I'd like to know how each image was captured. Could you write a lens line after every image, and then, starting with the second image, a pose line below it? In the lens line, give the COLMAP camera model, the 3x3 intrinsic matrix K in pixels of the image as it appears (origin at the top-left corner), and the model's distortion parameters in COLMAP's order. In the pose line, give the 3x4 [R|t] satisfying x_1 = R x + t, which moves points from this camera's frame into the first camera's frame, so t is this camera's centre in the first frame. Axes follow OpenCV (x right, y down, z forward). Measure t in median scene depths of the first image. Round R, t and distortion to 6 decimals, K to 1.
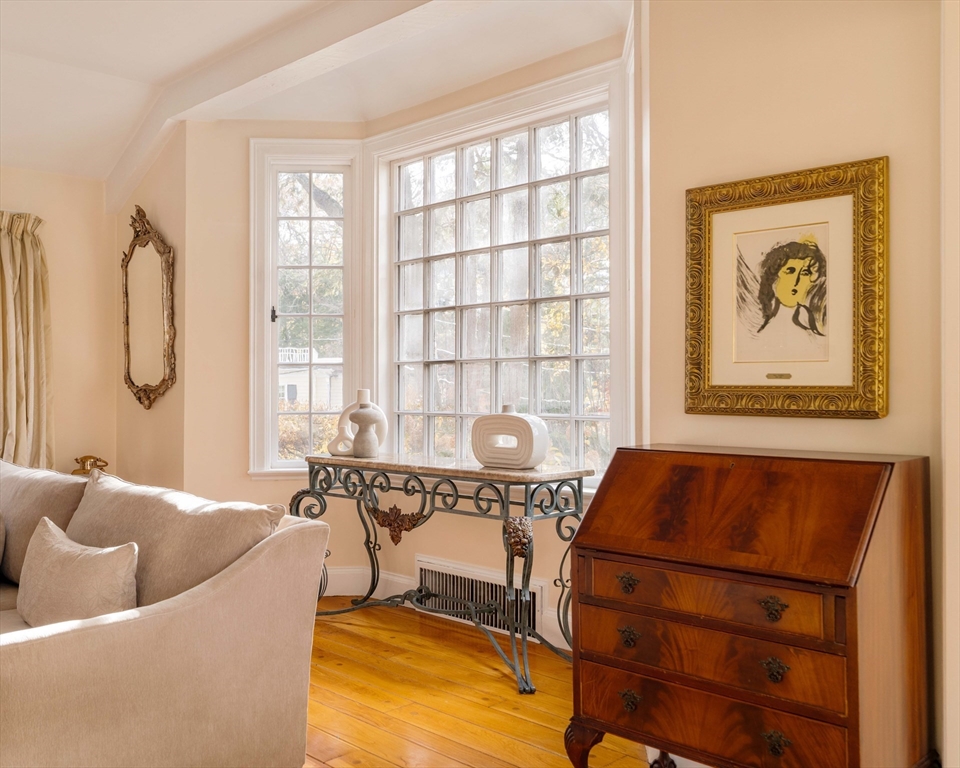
lens RADIAL K [[912.6, 0, 477.9], [0, 912.6, 380.8], [0, 0, 1]] dist [0.016384, 0.000000]
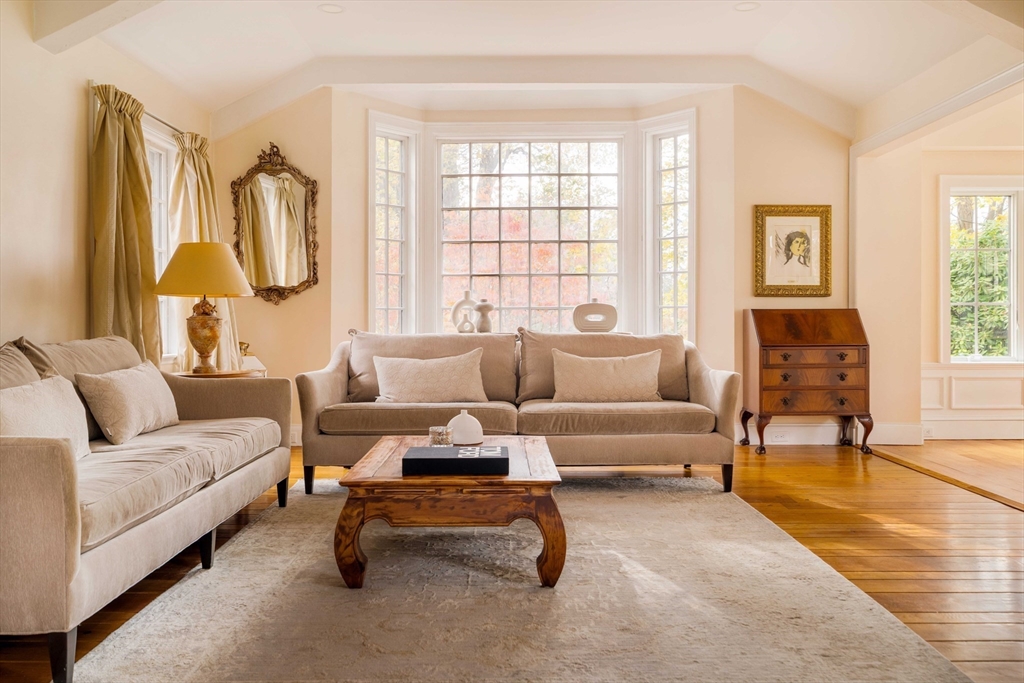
lens RADIAL K [[935.2, 0, 514.3], [0, 935.2, 331.9], [0, 0, 1]] dist [-0.008689, 0.000000]
pose [[0.687200, -0.007992, 0.726424, -2.209836], [0.000242, 0.999942, 0.010771, 0.112270], [-0.726468, -0.007226, 0.687162, -0.273812]]
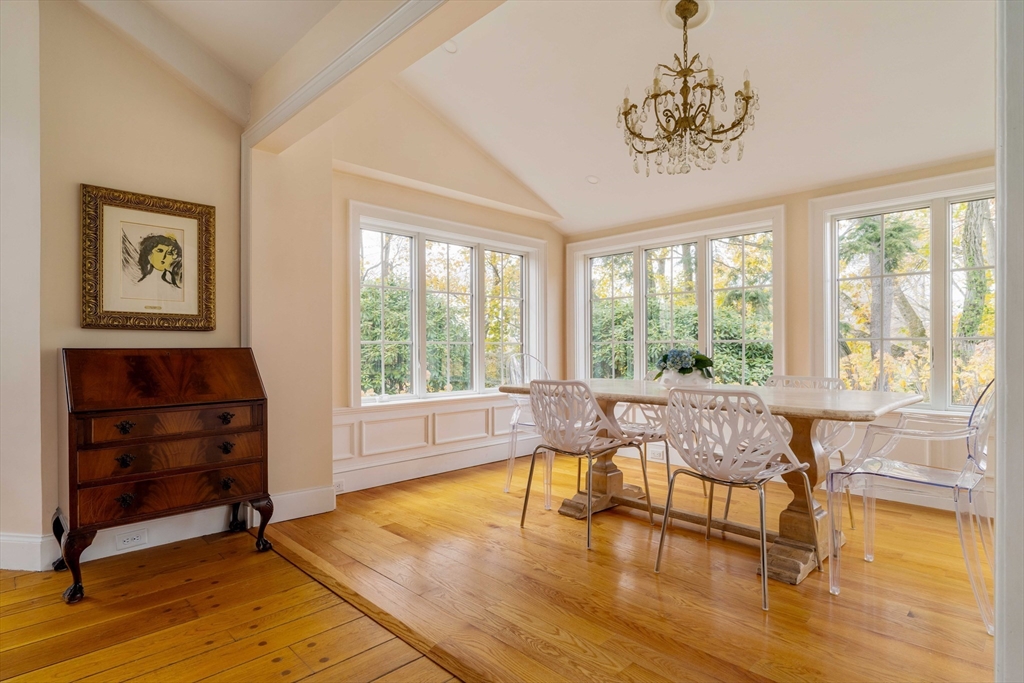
lens RADIAL K [[543.0, 0, 508.3], [0, 543.0, 345.7], [0, 0, 1]] dist [-0.002108, -0.001073]
pose [[-0.001550, 0.009671, 0.999952, -0.747445], [0.004714, 0.999942, -0.009664, 0.084266], [-0.999988, 0.004699, -0.001596, 0.306417]]
